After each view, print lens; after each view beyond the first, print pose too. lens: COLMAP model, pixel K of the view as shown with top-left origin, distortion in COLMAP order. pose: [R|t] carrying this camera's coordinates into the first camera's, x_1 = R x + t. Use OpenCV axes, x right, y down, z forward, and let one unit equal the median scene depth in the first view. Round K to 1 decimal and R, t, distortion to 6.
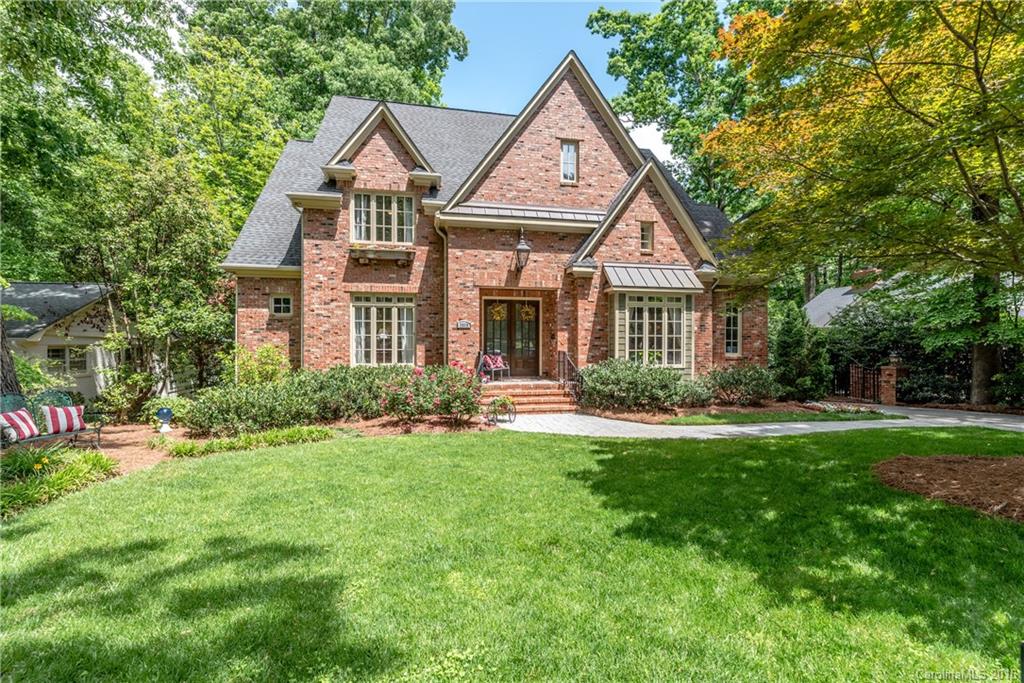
lens RADIAL K [[443.7, 0, 512.4], [0, 443.7, 343.0], [0, 0, 1]] dist [-0.002928, 0.000021]
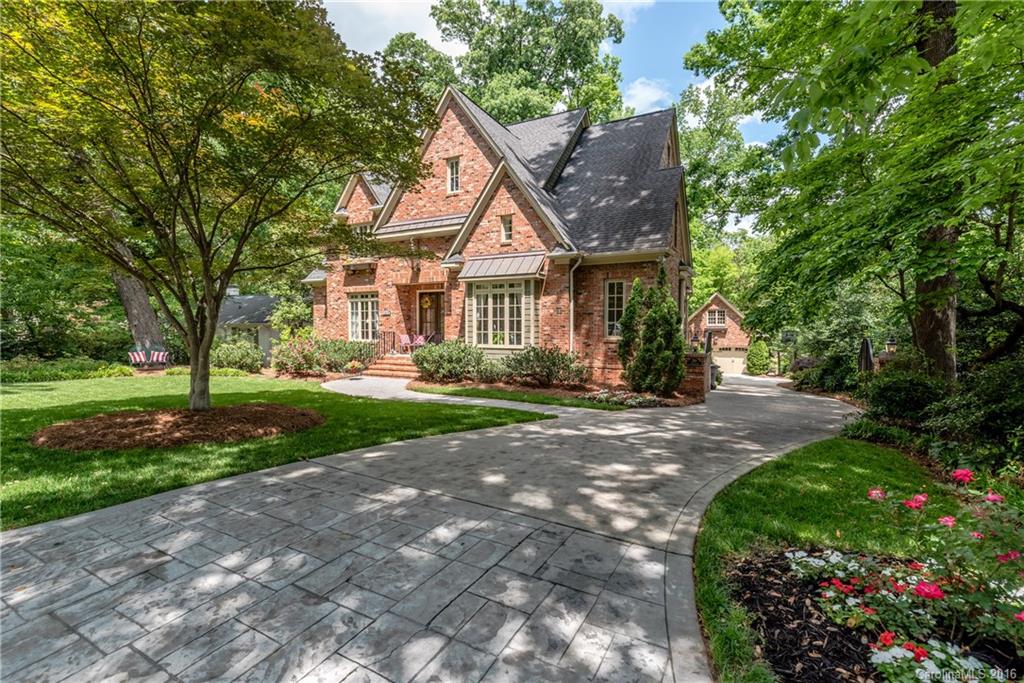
lens RADIAL K [[443.7, 0, 513.9], [0, 443.7, 338.7], [0, 0, 1]] dist [-0.002928, 0.000021]
pose [[0.779254, 0.018122, -0.626446, 1.041196], [0.004941, 0.999373, 0.035056, -0.005703], [0.626689, -0.030413, 0.778676, 0.149735]]
